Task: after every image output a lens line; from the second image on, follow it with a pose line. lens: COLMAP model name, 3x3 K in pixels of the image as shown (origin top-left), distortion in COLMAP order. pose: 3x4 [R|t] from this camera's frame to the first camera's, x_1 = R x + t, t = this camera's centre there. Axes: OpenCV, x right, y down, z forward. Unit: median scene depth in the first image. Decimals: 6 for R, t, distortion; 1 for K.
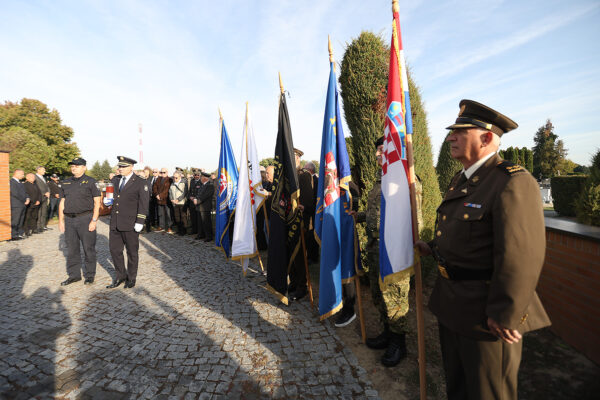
lens RADIAL K [[289.4, 0, 276.4], [0, 289.4, 186.9], [0, 0, 1]] dist [-0.036307, 0.009035]
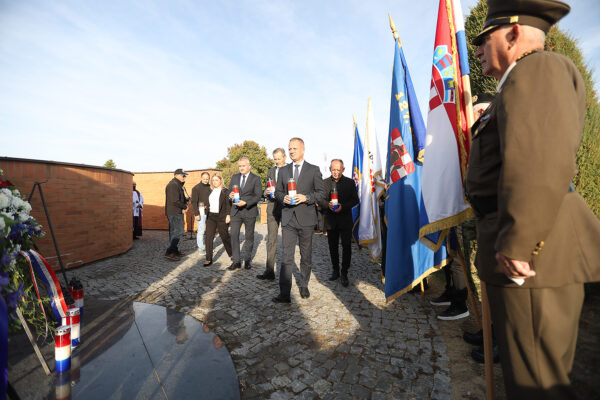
lens RADIAL K [[271.0, 0, 300.1], [0, 271.0, 197.7], [0, 0, 1]] dist [-0.040508, 0.010358]
pose [[0.858660, -0.007841, -0.512485, 0.263359], [-0.012234, 0.999285, -0.035786, 0.139875], [0.512399, 0.036998, 0.857950, 0.033374]]
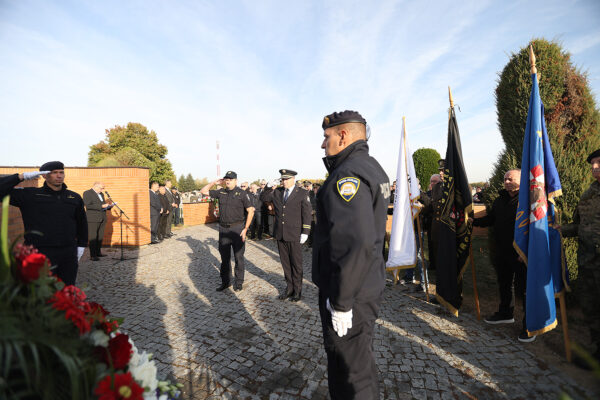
lens RADIAL K [[271.0, 0, 295.0], [0, 271.0, 199.1], [0, 0, 1]] dist [-0.040508, 0.010358]
pose [[0.988004, 0.000192, -0.154429, -0.418749], [0.001043, 0.999968, 0.007920, -0.011019], [0.154426, -0.007986, 0.987972, -0.009163]]
